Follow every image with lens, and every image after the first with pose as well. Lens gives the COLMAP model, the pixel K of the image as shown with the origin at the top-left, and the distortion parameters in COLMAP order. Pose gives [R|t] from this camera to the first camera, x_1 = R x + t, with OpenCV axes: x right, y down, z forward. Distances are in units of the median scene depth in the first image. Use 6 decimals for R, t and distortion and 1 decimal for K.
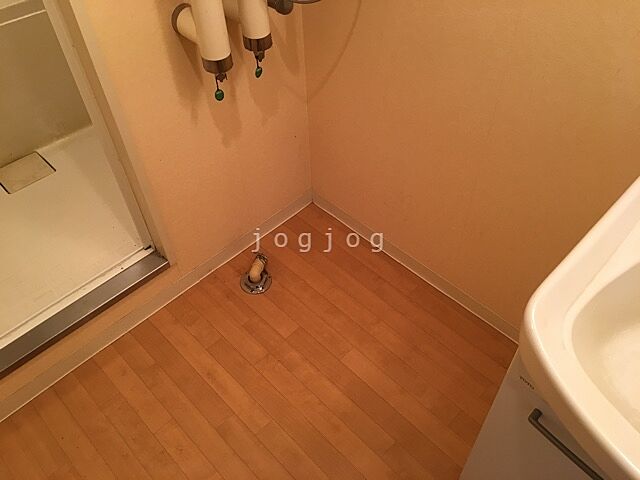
lens RADIAL K [[544.4, 0, 320.0], [0, 544.4, 240.0], [0, 0, 1]] dist [0.085350, -0.102460]
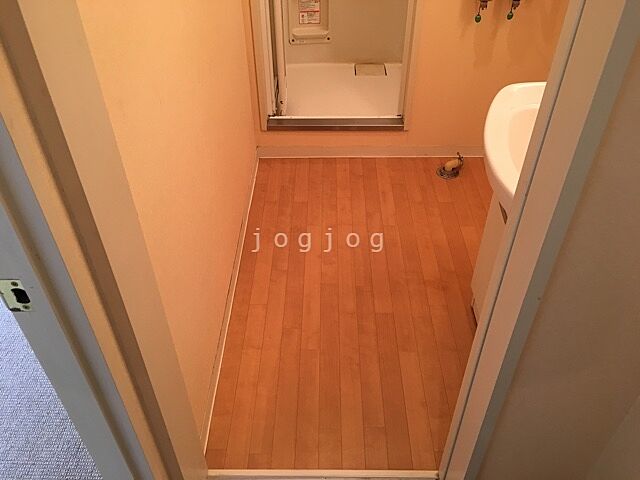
lens RADIAL K [[544.4, 0, 320.0], [0, 544.4, 240.0], [0, 0, 1]] dist [0.085350, -0.102460]
pose [[0.705482, 0.475816, -0.525256, 0.533938], [-0.537354, 0.842344, 0.041327, 0.382612], [0.462110, 0.253093, 0.849940, -0.352086]]
